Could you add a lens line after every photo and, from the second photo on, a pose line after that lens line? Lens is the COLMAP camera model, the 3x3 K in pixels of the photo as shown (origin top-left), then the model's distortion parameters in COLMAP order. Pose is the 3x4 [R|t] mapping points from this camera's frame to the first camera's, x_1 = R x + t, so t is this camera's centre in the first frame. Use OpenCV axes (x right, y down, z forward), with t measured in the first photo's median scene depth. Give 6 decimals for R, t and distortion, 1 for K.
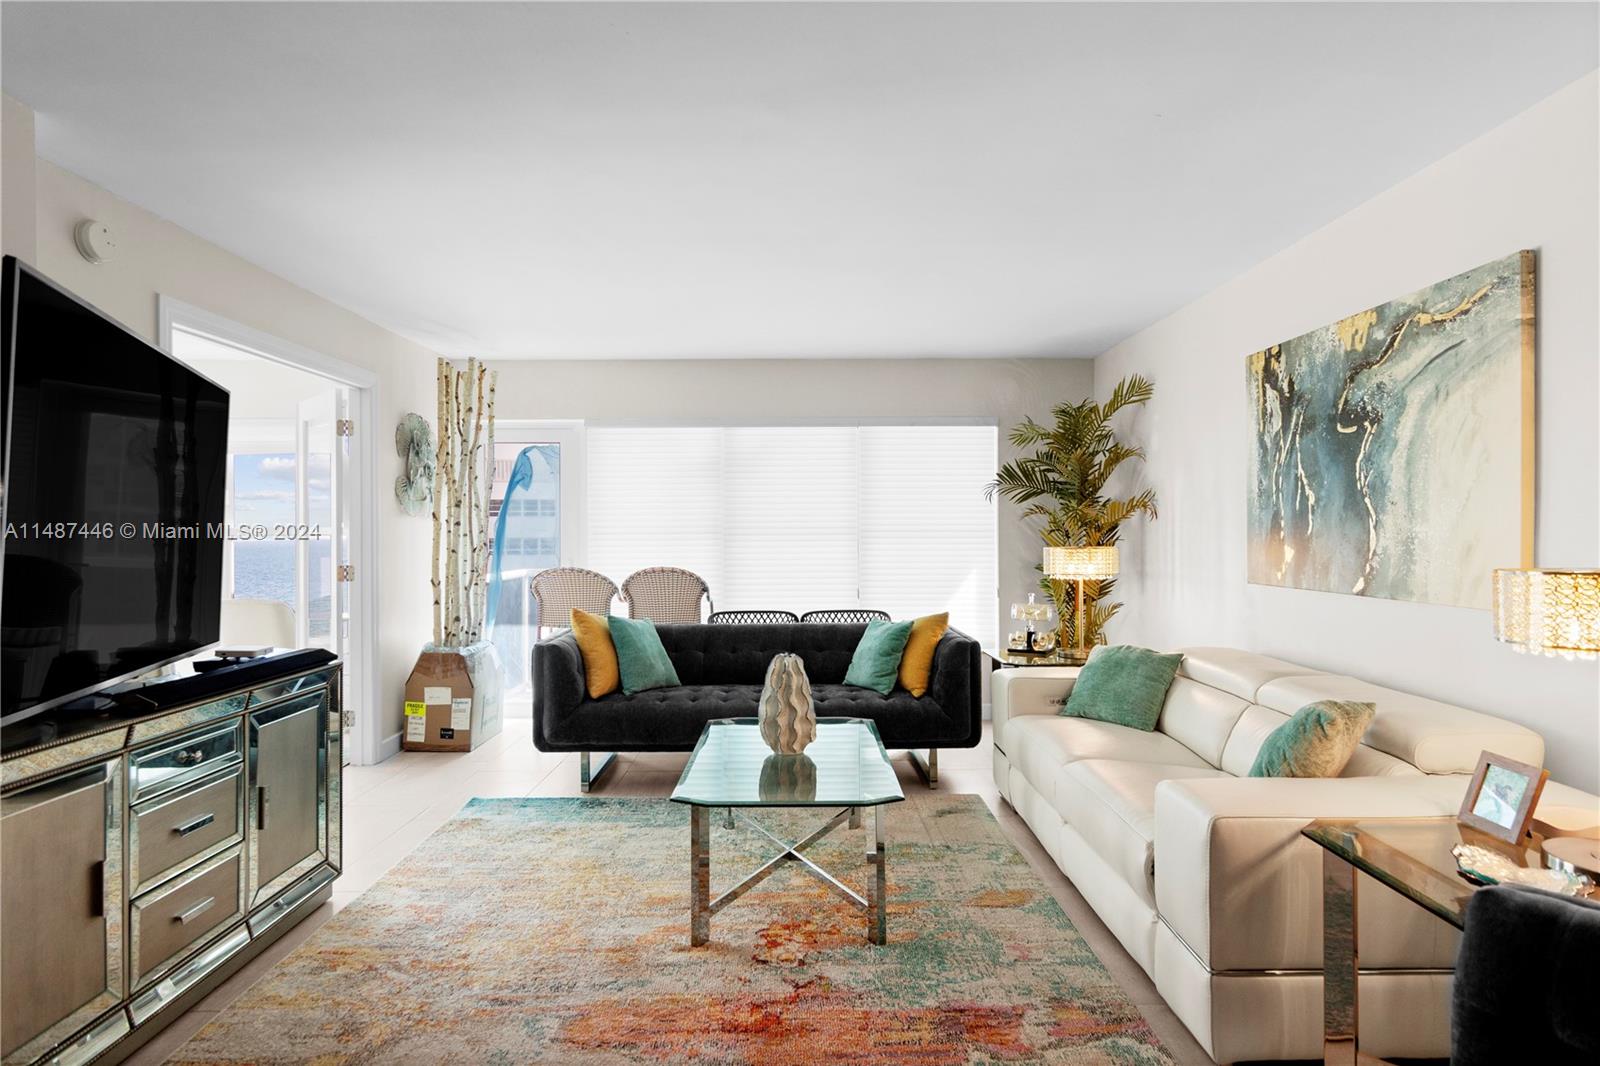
lens RADIAL K [[913.5, 0, 800.1], [0, 913.5, 534.3], [0, 0, 1]] dist [-0.002283, -0.000689]
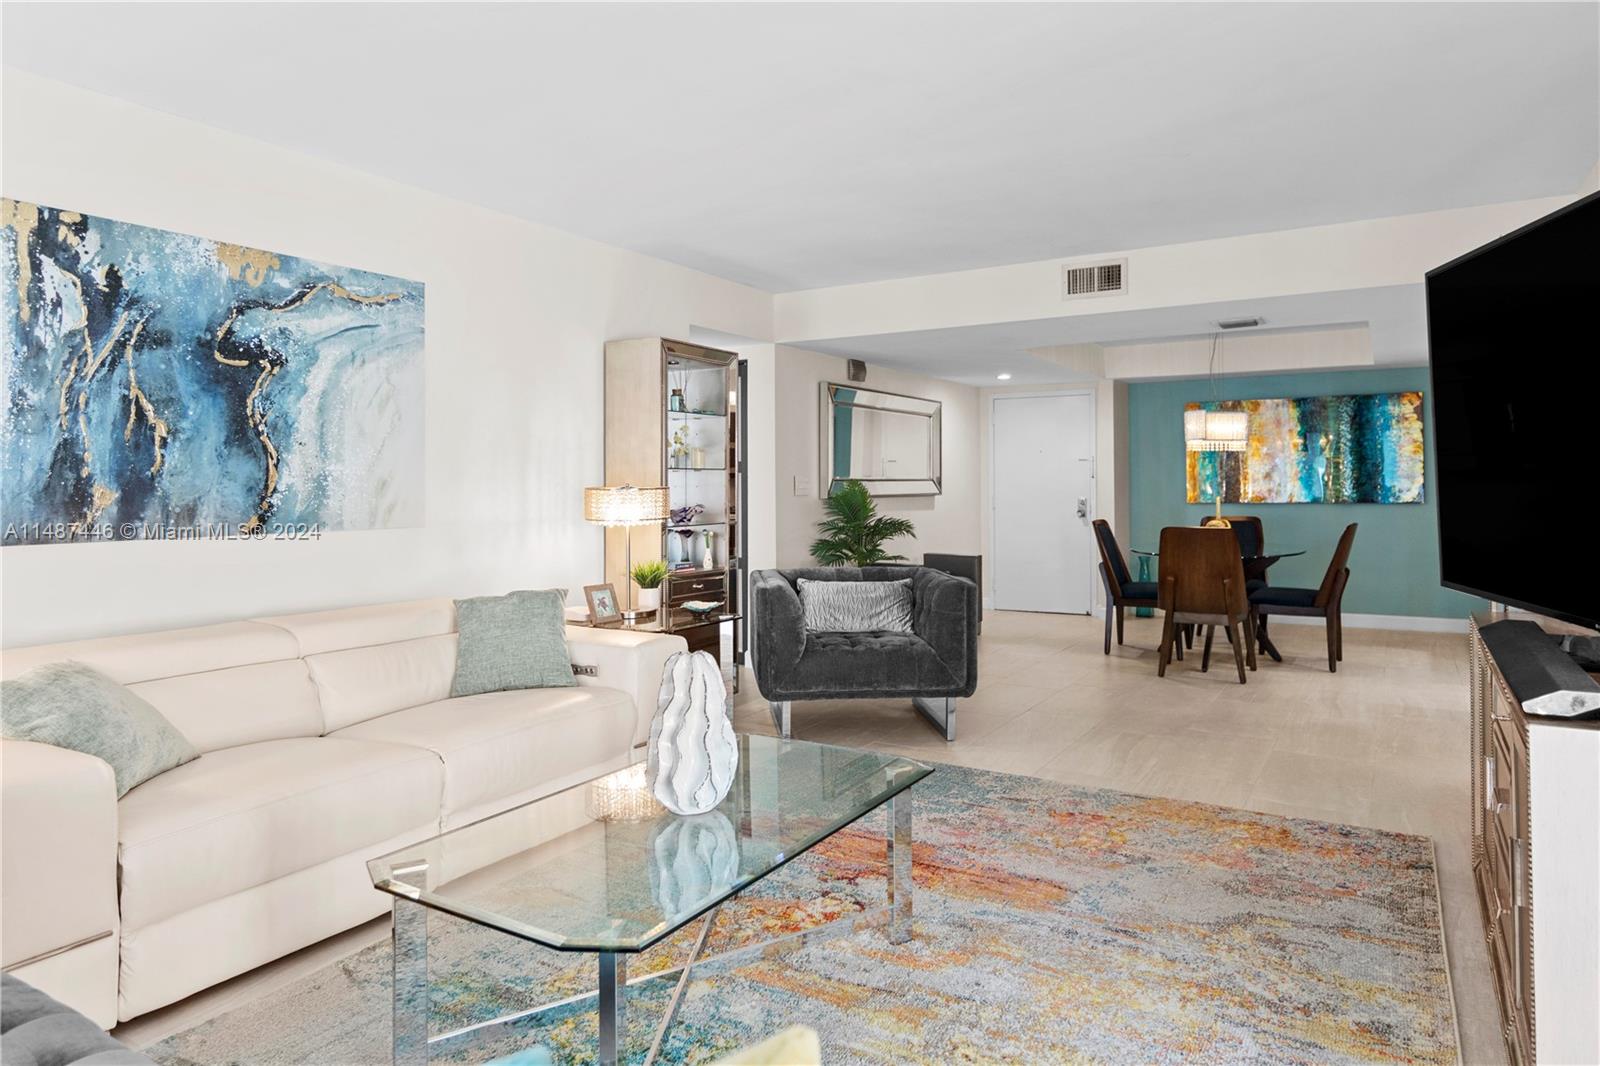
lens RADIAL K [[914.8, 0, 826.7], [0, 914.8, 479.7], [0, 0, 1]] dist [0.000889, -0.001197]
pose [[-0.856121, 0.008421, 0.516706, -0.436135], [0.008375, 0.999962, -0.002421, 0.016036], [-0.516707, 0.002255, -0.856159, 1.554088]]
